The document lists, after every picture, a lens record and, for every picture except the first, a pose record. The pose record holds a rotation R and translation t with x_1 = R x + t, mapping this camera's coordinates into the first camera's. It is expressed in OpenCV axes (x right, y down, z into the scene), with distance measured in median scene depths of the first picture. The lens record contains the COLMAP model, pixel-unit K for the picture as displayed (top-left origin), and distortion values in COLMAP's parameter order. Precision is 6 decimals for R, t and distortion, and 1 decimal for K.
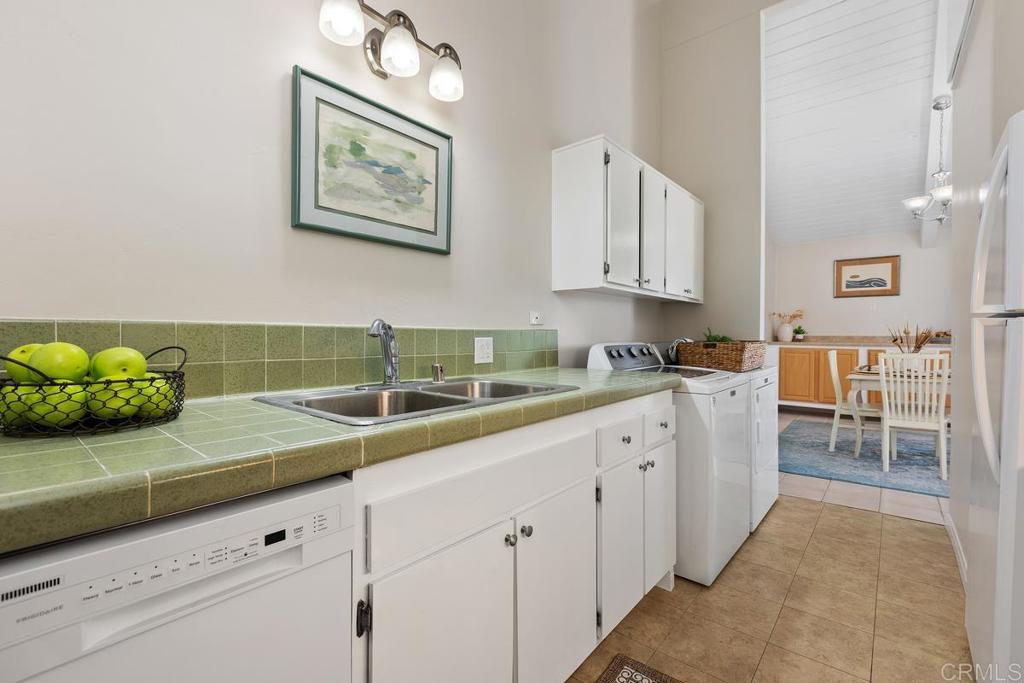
lens RADIAL K [[459.3, 0, 512.0], [0, 459.3, 341.5], [0, 0, 1]] dist [0.001721, -0.000028]
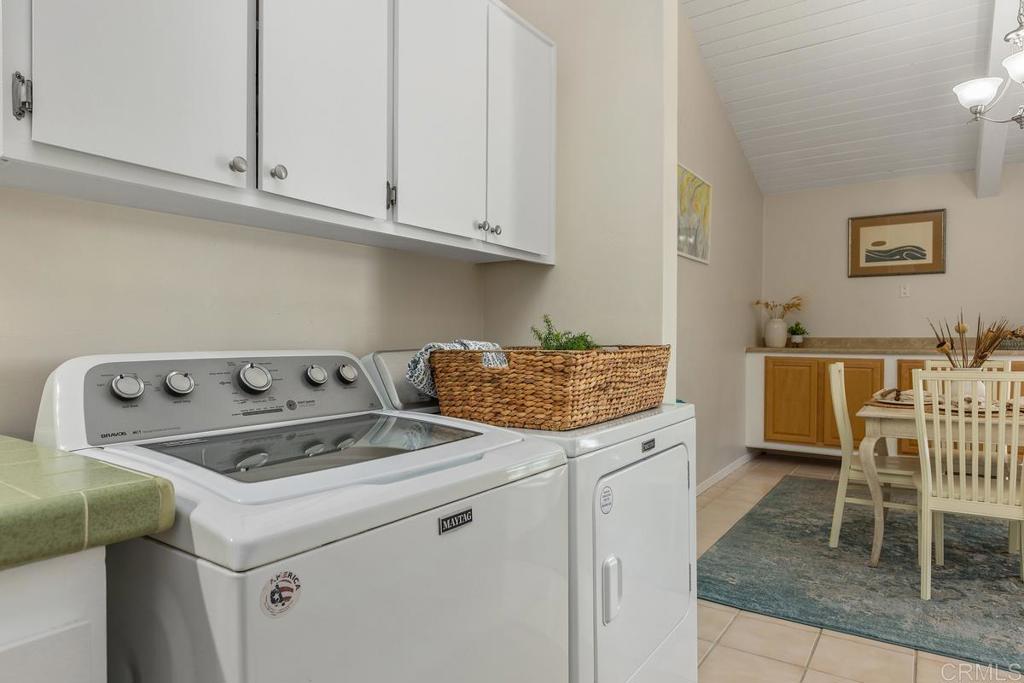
lens RADIAL K [[609.6, 0, 510.4], [0, 609.6, 351.7], [0, 0, 1]] dist [-0.005740, -0.001062]
pose [[0.996276, -0.004037, 0.086132, 0.256497], [0.003504, 0.999974, 0.006340, 0.000029], [-0.086155, -0.006015, 0.996264, 0.320056]]
